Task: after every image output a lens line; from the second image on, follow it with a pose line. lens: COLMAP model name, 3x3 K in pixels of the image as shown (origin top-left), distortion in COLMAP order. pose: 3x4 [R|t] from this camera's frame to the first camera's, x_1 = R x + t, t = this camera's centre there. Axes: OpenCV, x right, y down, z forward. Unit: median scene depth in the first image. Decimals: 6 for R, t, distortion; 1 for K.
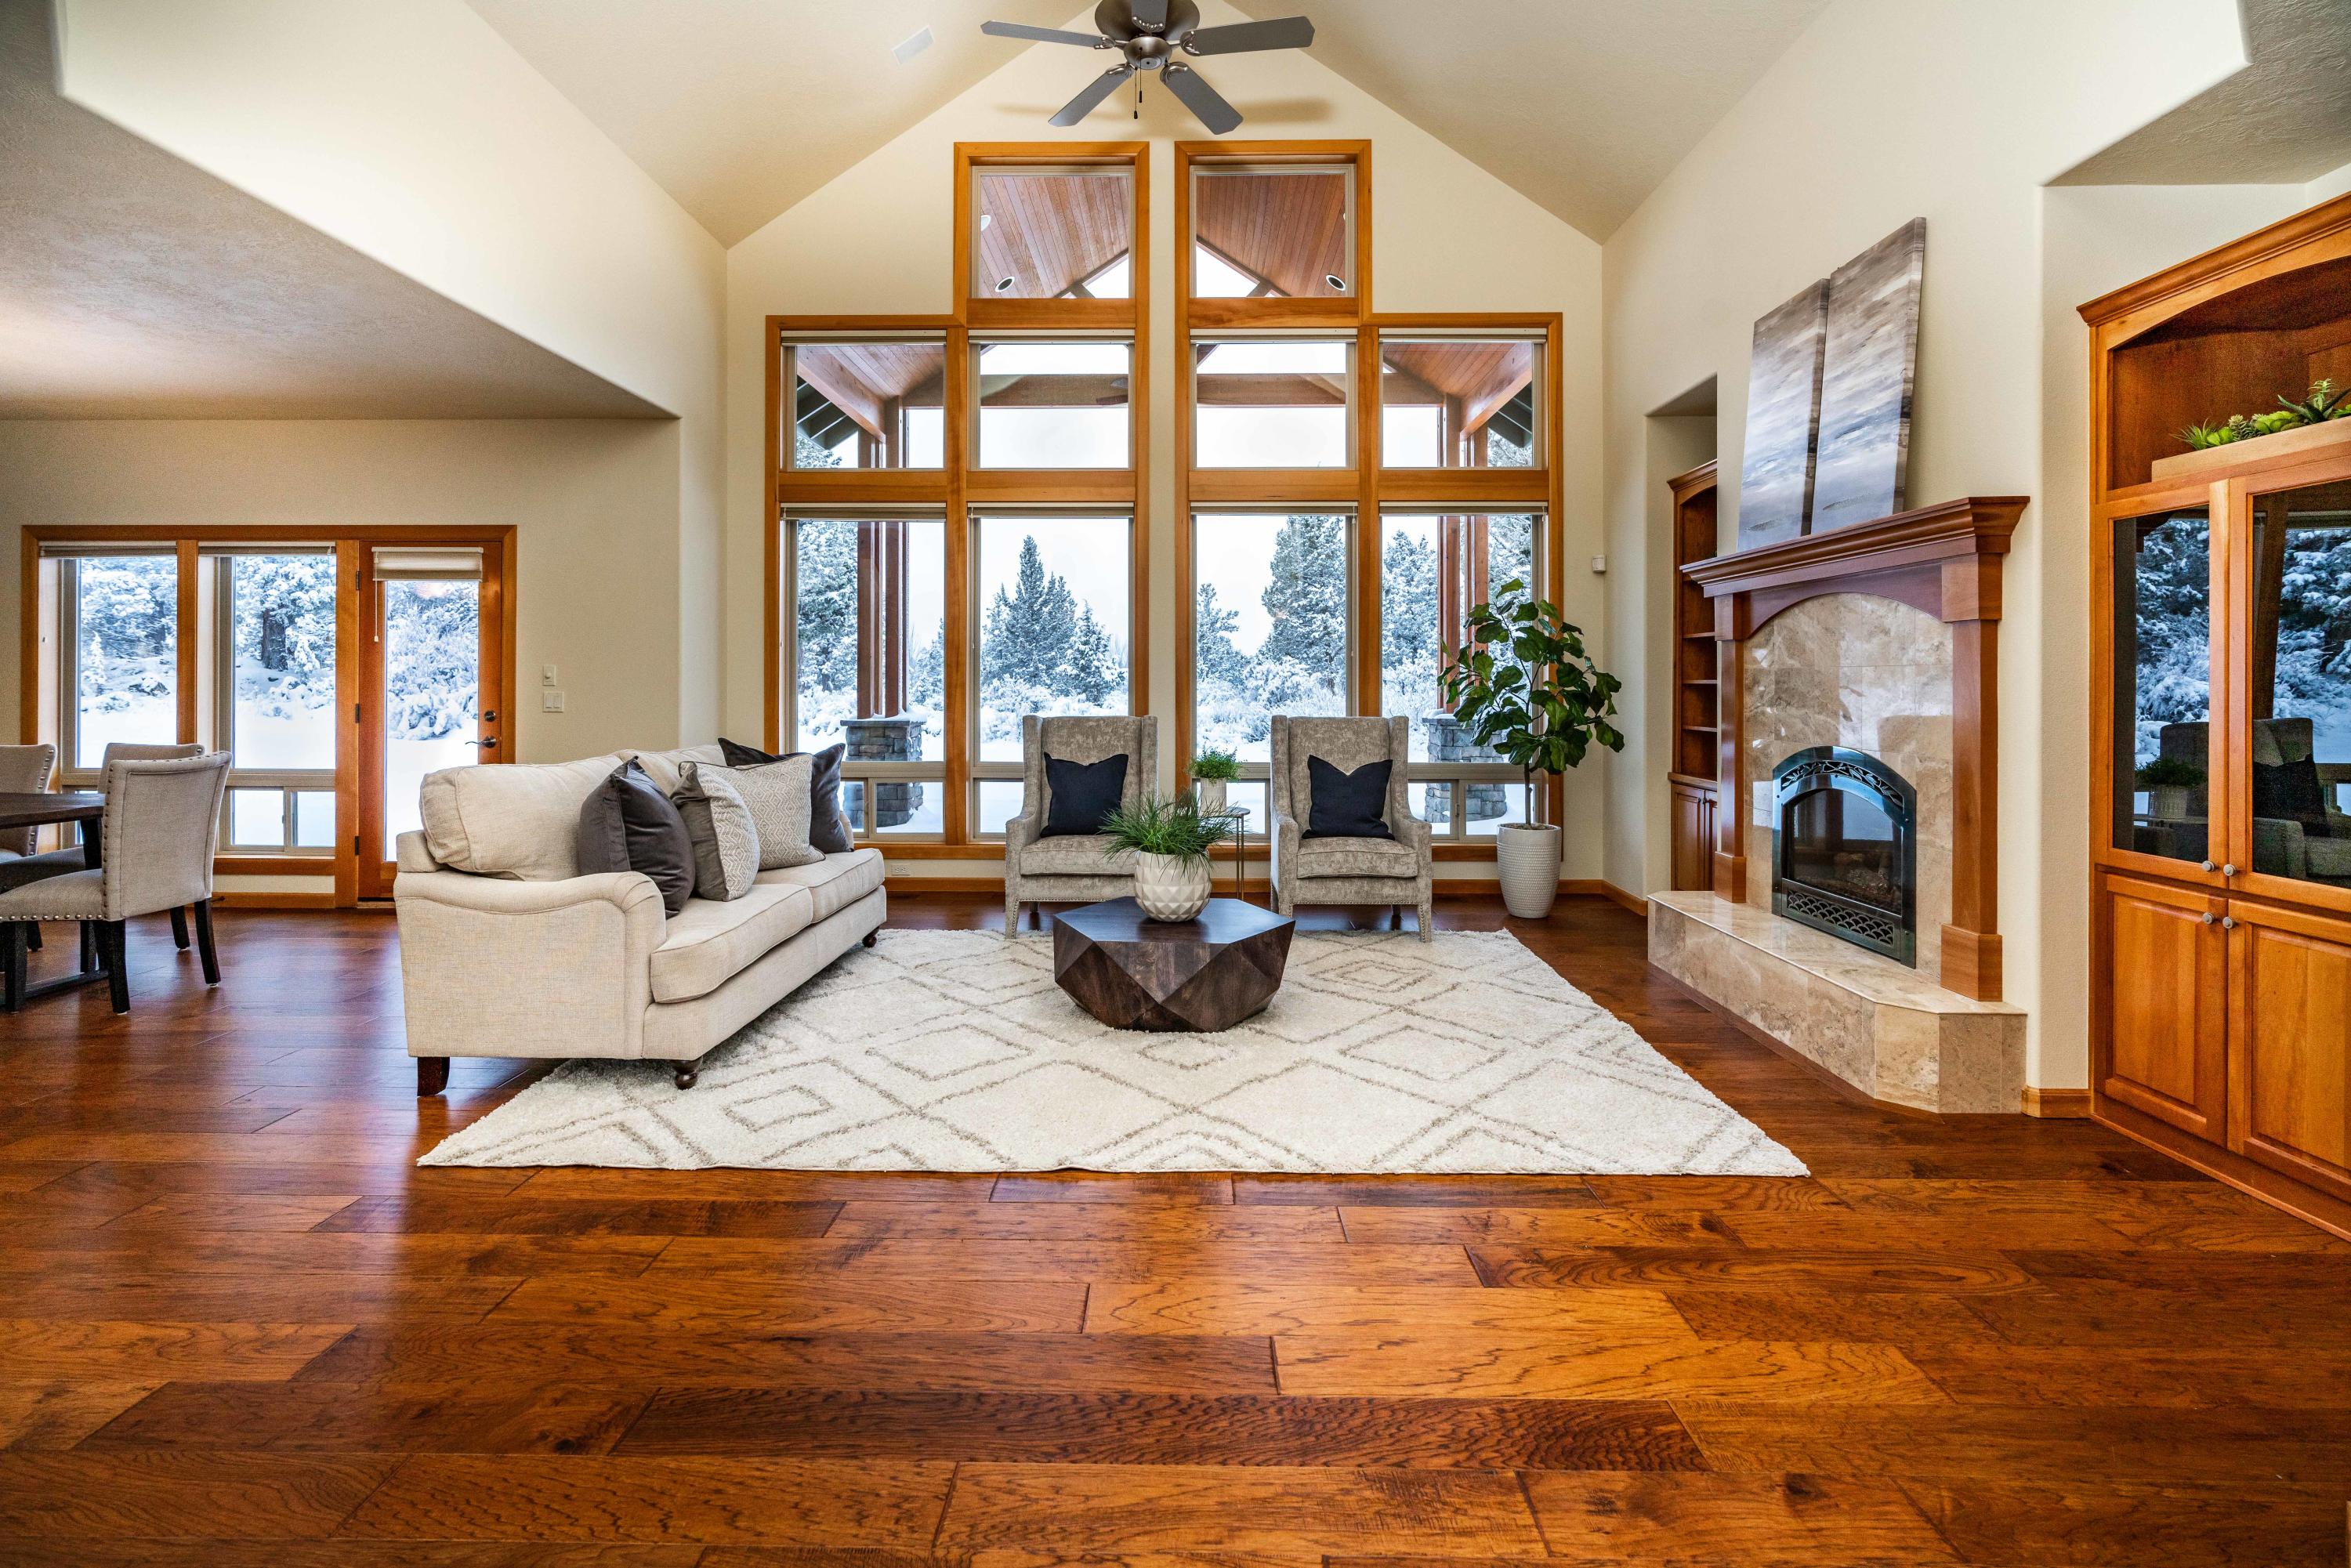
lens RADIAL K [[1112.9, 0, 1163.4], [0, 1112.9, 653.9], [0, 0, 1]] dist [-0.006060, 0.002657]
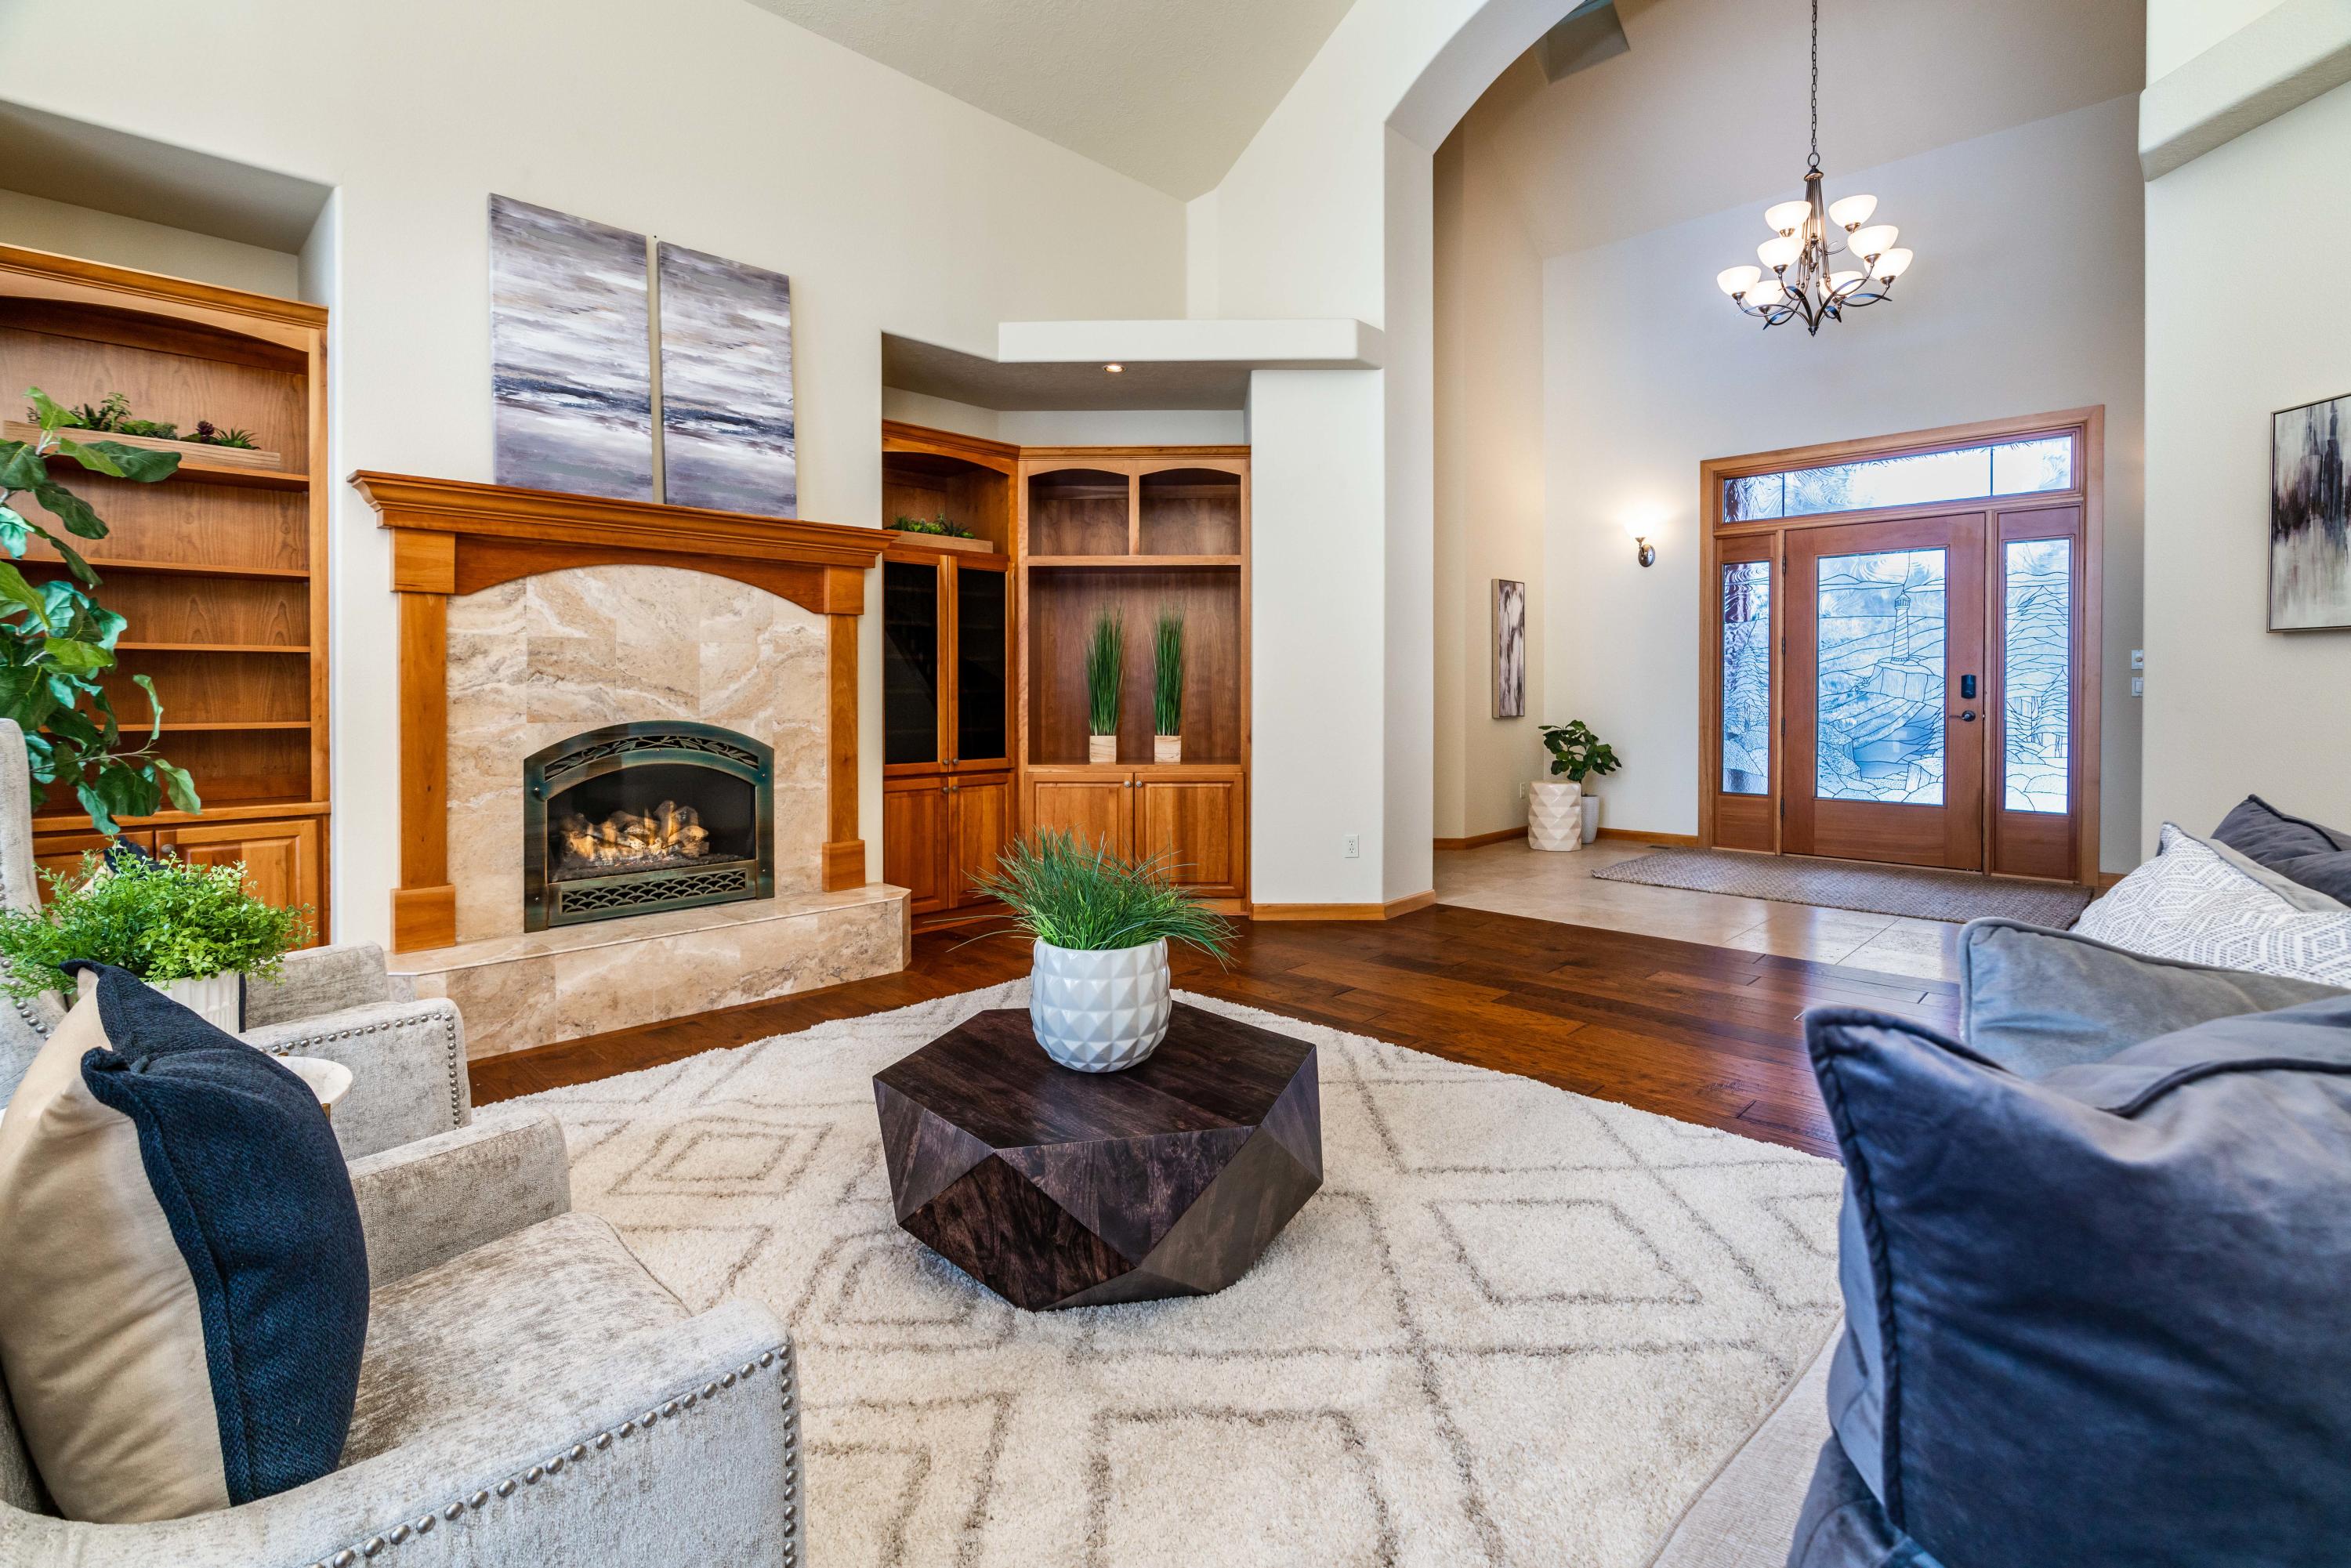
lens RADIAL K [[1112.9, 0, 1164.7], [0, 1112.9, 674.7], [0, 0, 1]] dist [-0.006060, 0.002657]
pose [[-0.735257, 0.006010, 0.677762, -0.426691], [-0.019253, 0.999372, -0.029748, 0.067371], [-0.677515, -0.034922, -0.734680, 1.522710]]
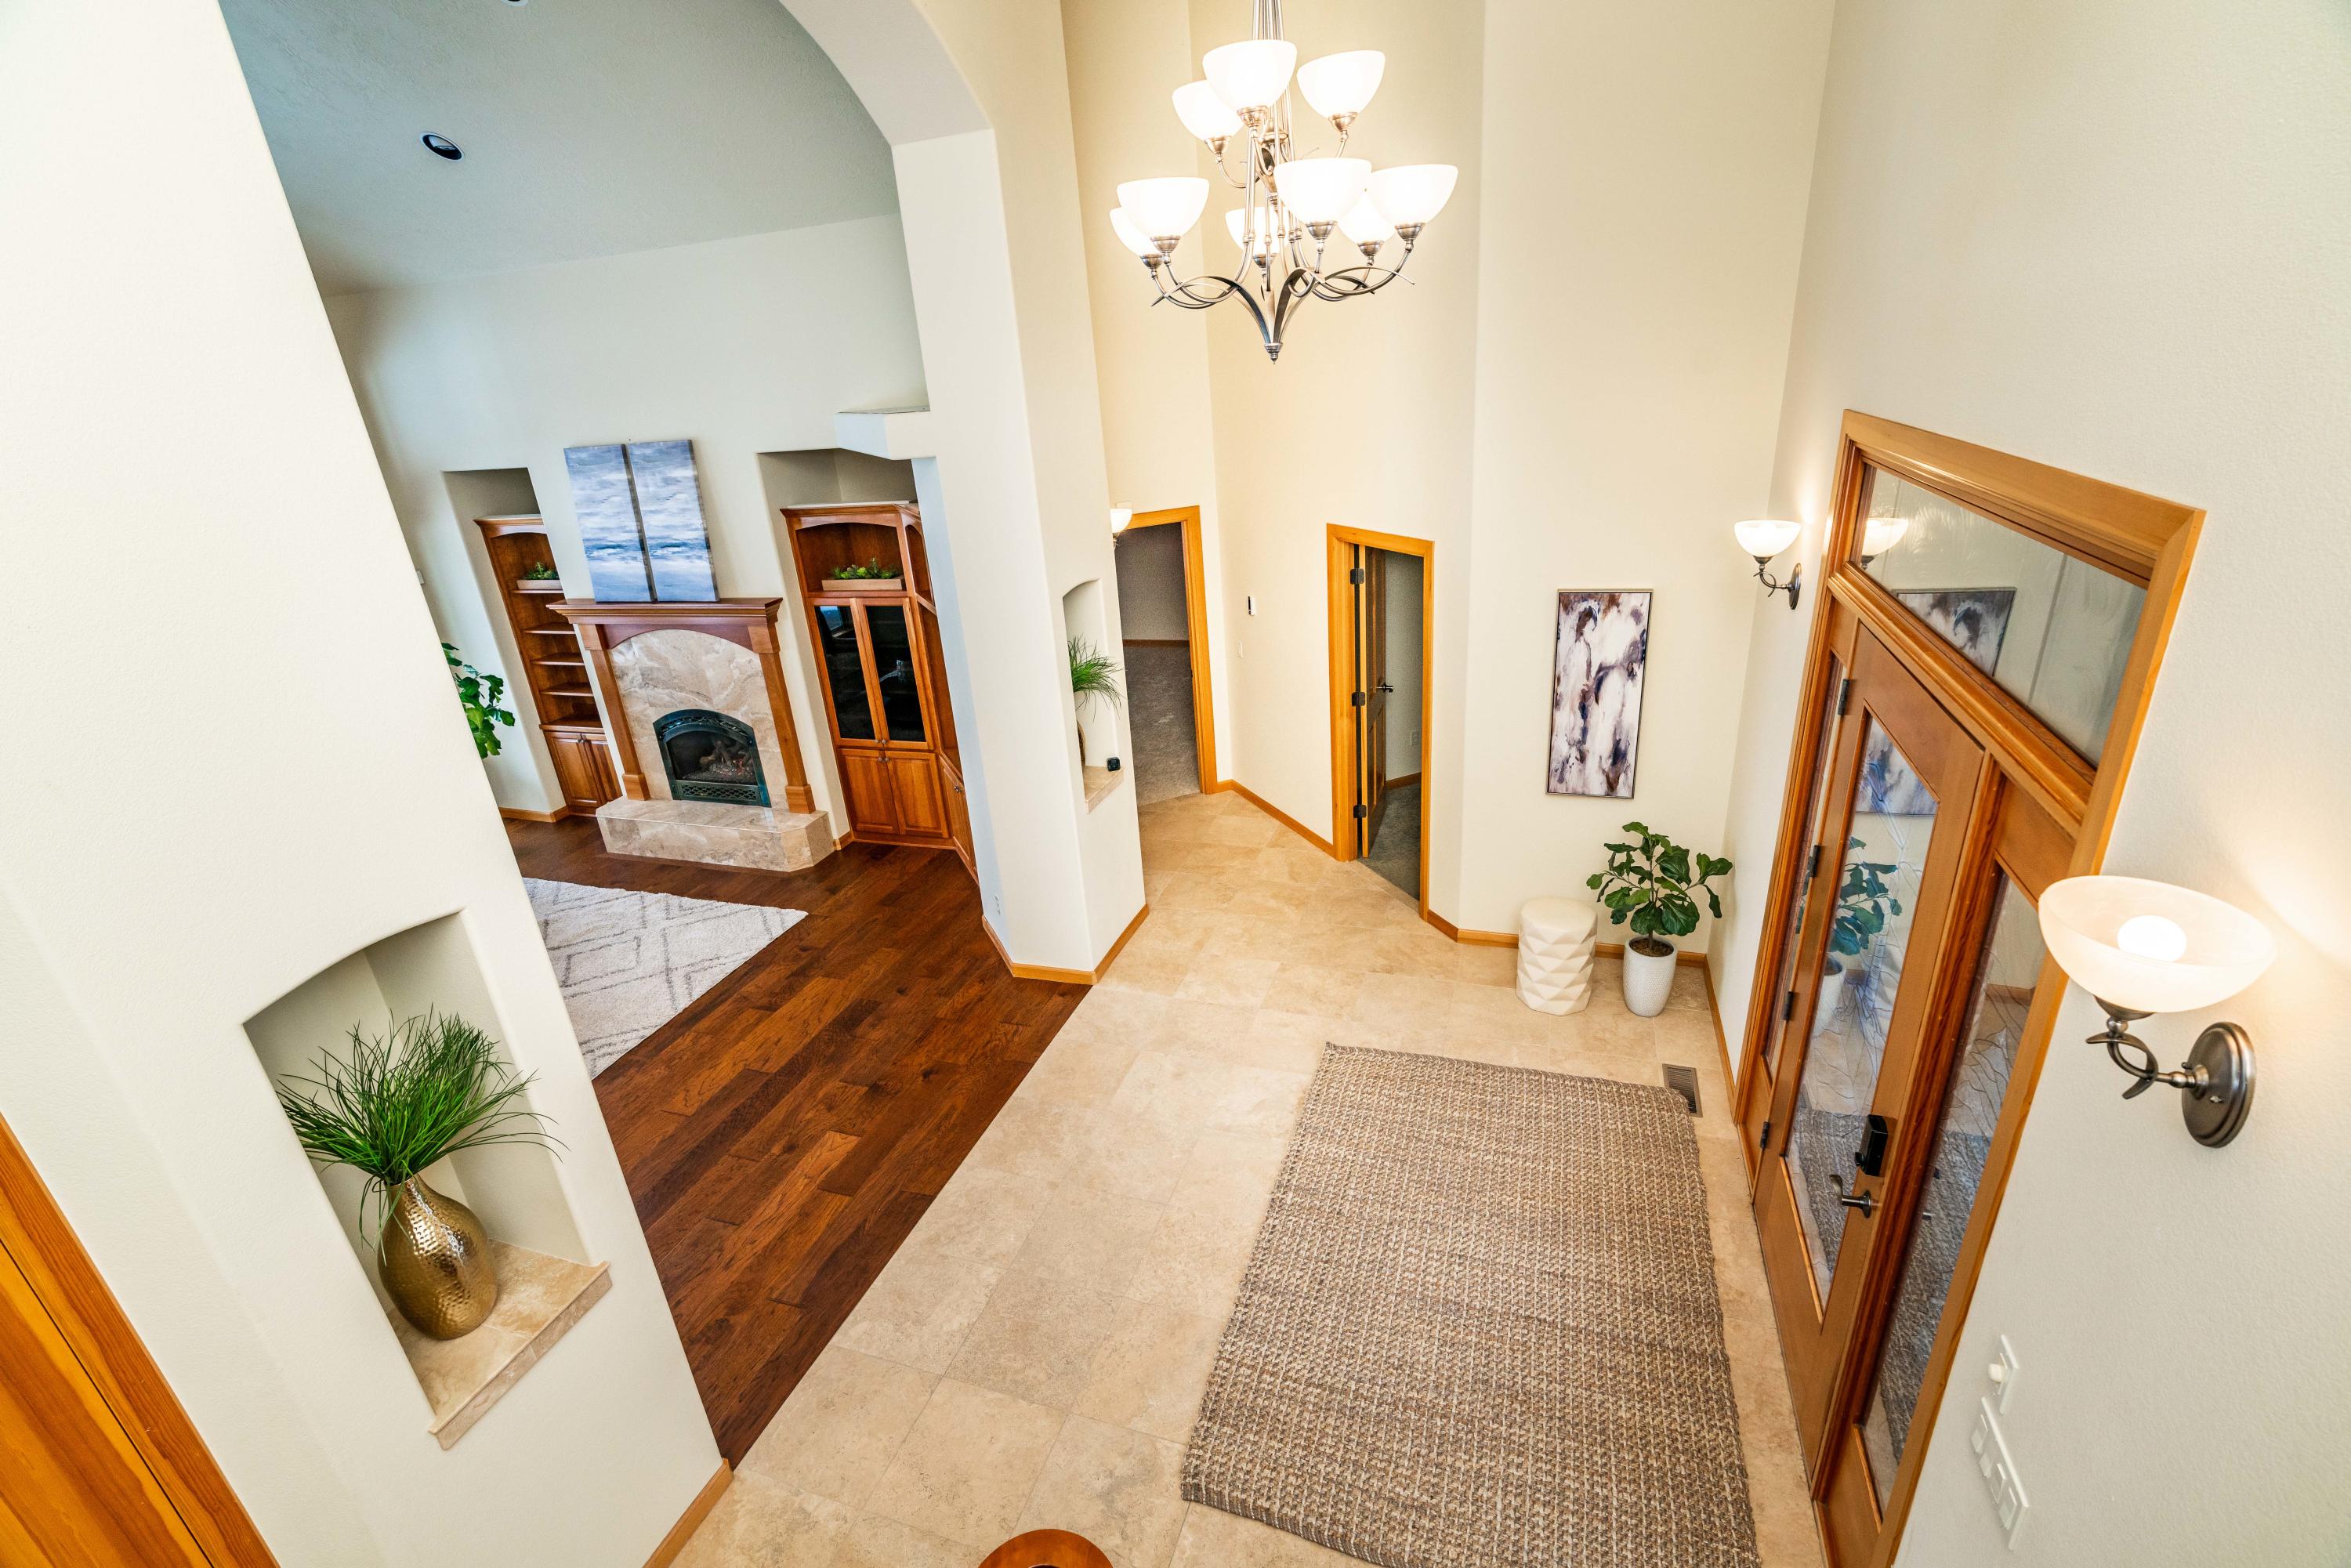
lens RADIAL K [[1078.9, 0, 1181.5], [0, 1078.9, 770.6], [0, 0, 1]] dist [-0.010803, -0.000156]
pose [[0.306993, -0.363822, 0.879425, -0.822327], [0.052631, 0.929122, 0.366009, -0.469683], [-0.950255, -0.066077, 0.304383, -0.351608]]
